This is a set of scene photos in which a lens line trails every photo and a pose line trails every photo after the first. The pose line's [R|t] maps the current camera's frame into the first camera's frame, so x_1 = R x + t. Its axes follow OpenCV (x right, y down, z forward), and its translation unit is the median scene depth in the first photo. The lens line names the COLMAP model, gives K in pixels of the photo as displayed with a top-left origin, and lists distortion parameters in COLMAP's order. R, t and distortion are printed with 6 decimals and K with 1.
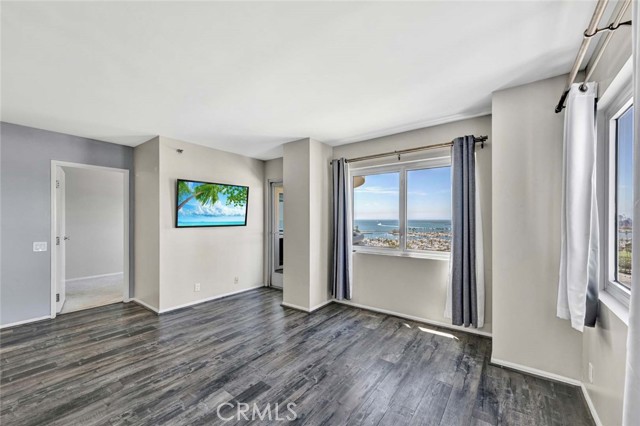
lens RADIAL K [[257.5, 0, 320.0], [0, 257.5, 213.0], [0, 0, 1]] dist [-0.000490, 0.000064]
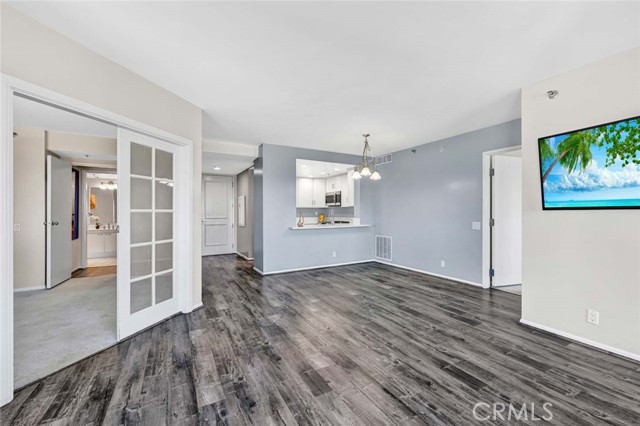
lens RADIAL K [[261.6, 0, 323.4], [0, 261.6, 212.6], [0, 0, 1]] dist [0.003003, 0.000224]
pose [[-0.393350, 0.004951, -0.919375, 0.339677], [0.022253, 0.999744, -0.004137, 0.058976], [0.919119, -0.022087, -0.393360, 0.822365]]
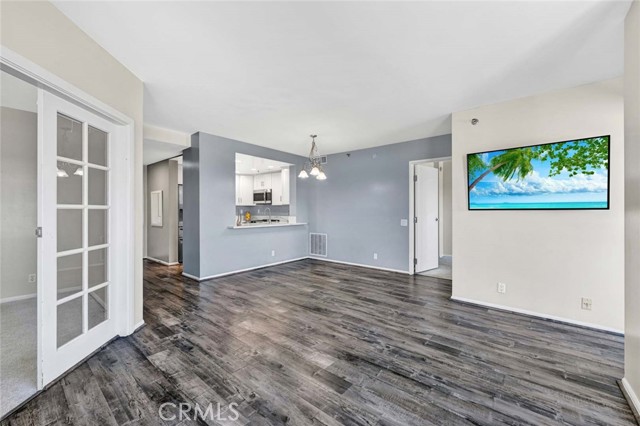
lens RADIAL K [[257.5, 0, 320.0], [0, 257.5, 213.0], [0, 0, 1]] dist [-0.000490, 0.000064]
pose [[-0.042661, 0.010687, -0.999032, 0.376965], [0.017056, 0.999805, 0.009967, 0.055852], [0.998944, -0.016615, -0.042835, 0.589070]]
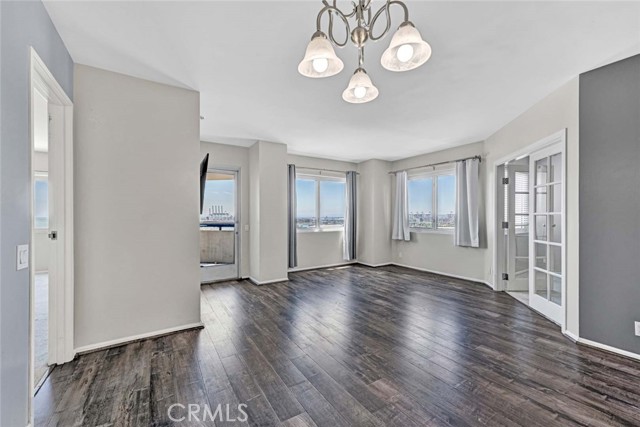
lens RADIAL K [[257.5, 0, 320.0], [0, 257.5, 213.5], [0, 0, 1]] dist [-0.000490, 0.000064]
pose [[0.349164, 0.011739, 0.936988, -1.297343], [-0.017352, 0.999831, -0.006061, 0.058162], [-0.936901, -0.014142, 0.349309, 0.430958]]
